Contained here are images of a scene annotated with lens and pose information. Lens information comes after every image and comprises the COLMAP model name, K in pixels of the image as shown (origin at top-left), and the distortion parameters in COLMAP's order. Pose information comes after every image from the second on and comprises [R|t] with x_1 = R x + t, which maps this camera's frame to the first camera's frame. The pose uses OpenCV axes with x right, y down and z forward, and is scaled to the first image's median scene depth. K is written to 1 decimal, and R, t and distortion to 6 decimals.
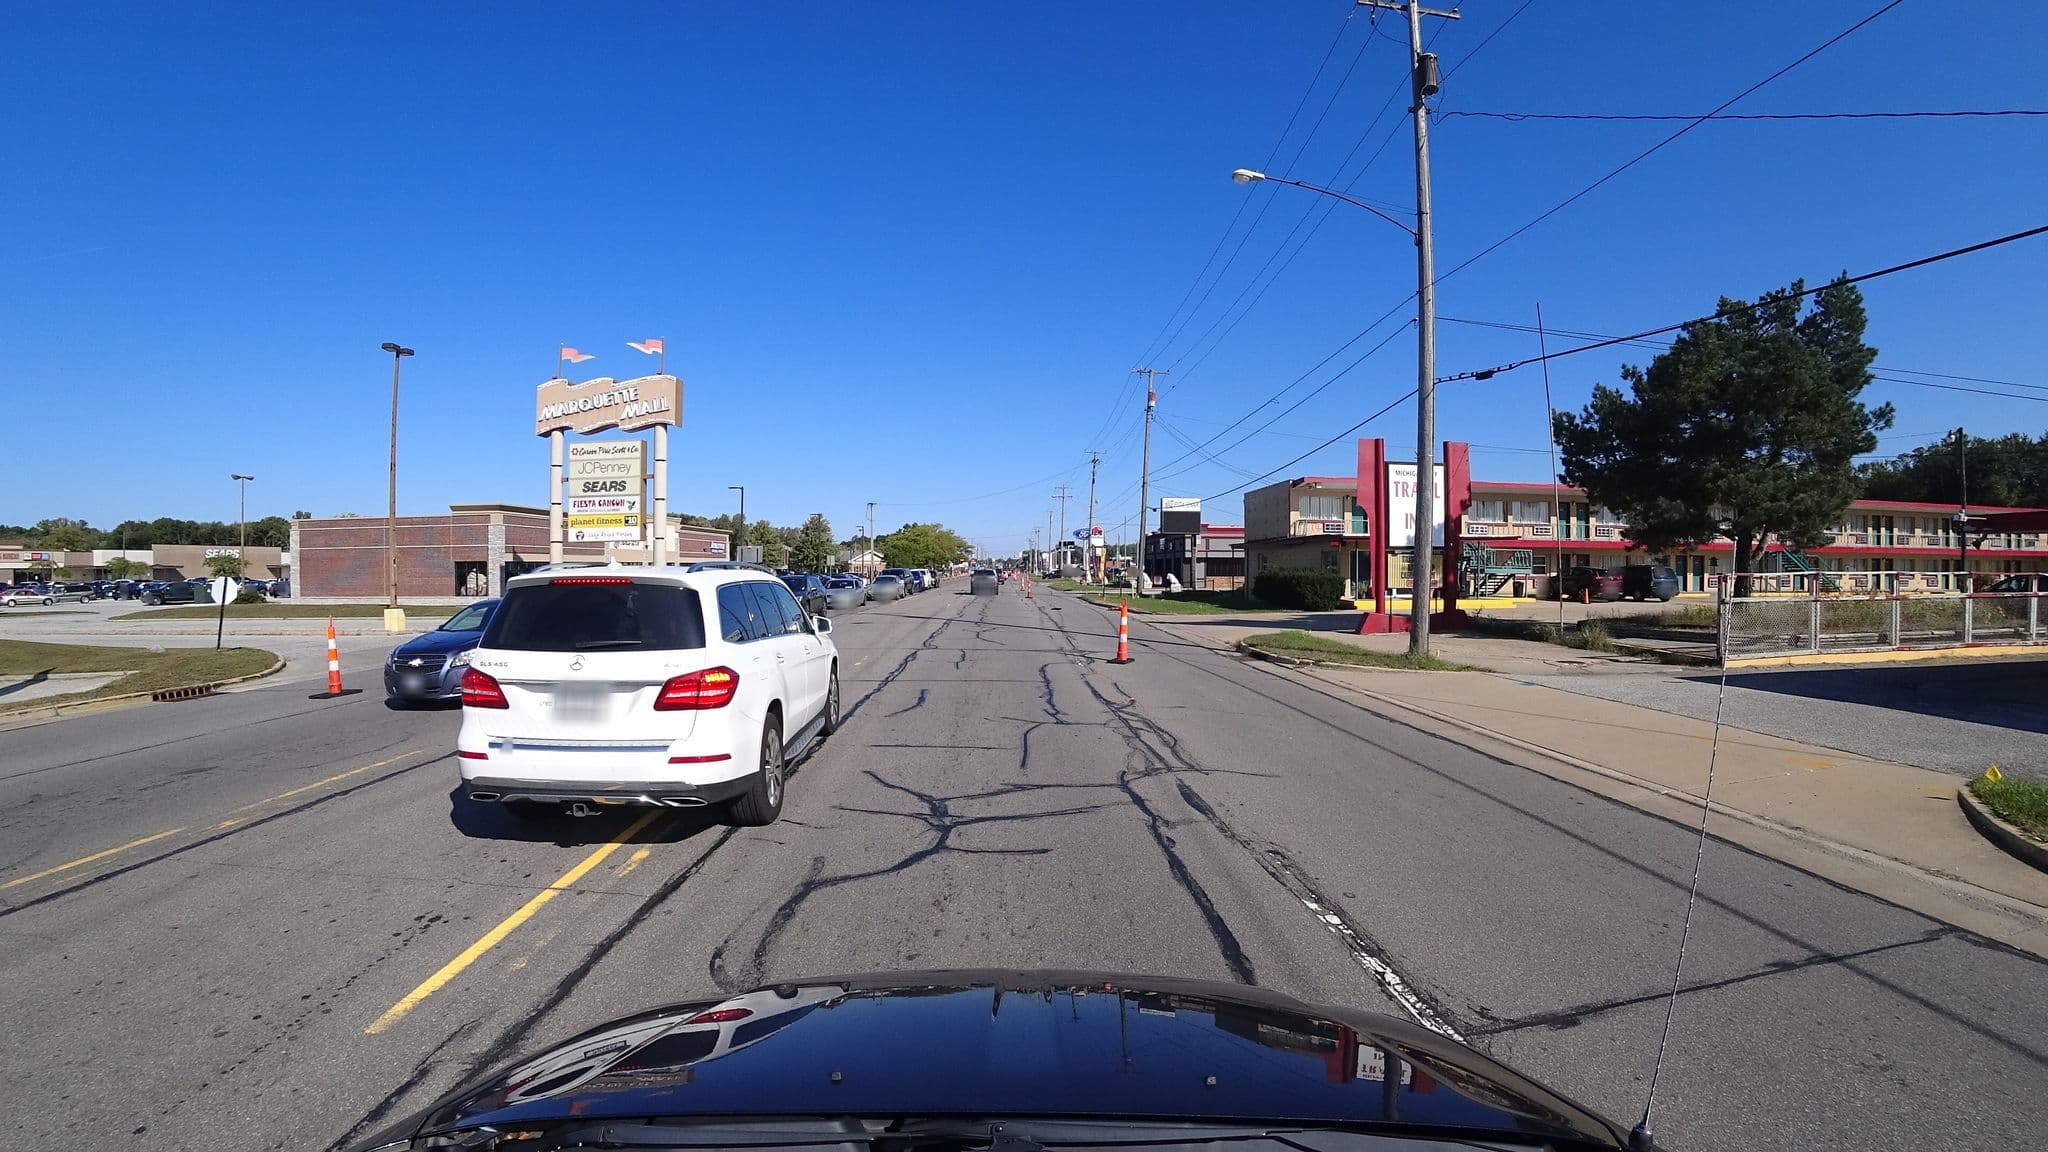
lens RADIAL K [[824.6, 0, 1024.0], [0, 824.6, 576.0], [0, 0, 1]] dist [-0.096368, -0.000017]
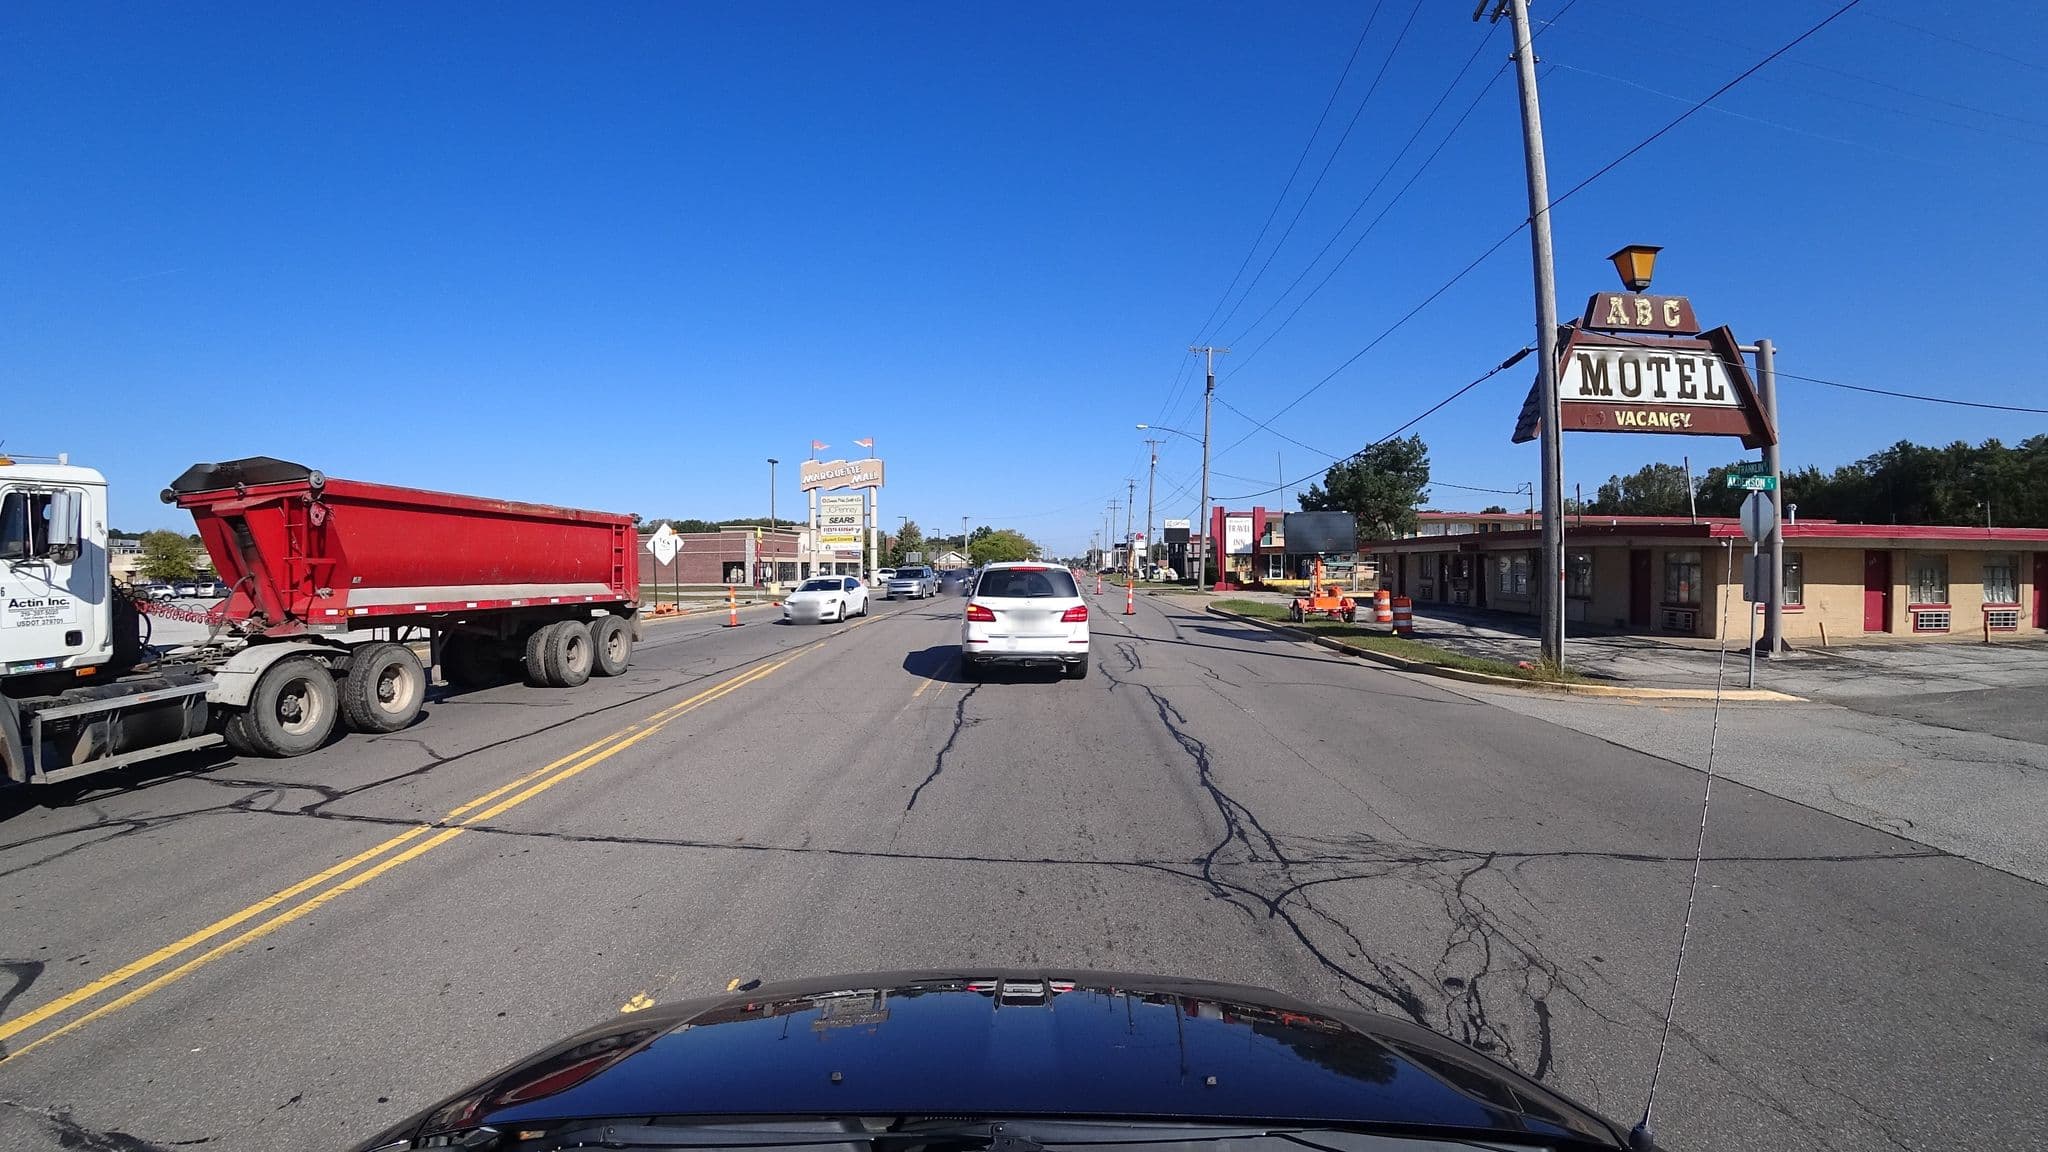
lens RADIAL K [[824.6, 0, 1024.0], [0, 824.6, 576.0], [0, 0, 1]] dist [-0.096368, -0.000017]
pose [[0.996740, -0.003124, -0.080625, 0.029389], [0.003186, 0.999995, 0.000629, 0.011769], [0.080622, -0.000884, 0.996744, -0.633593]]
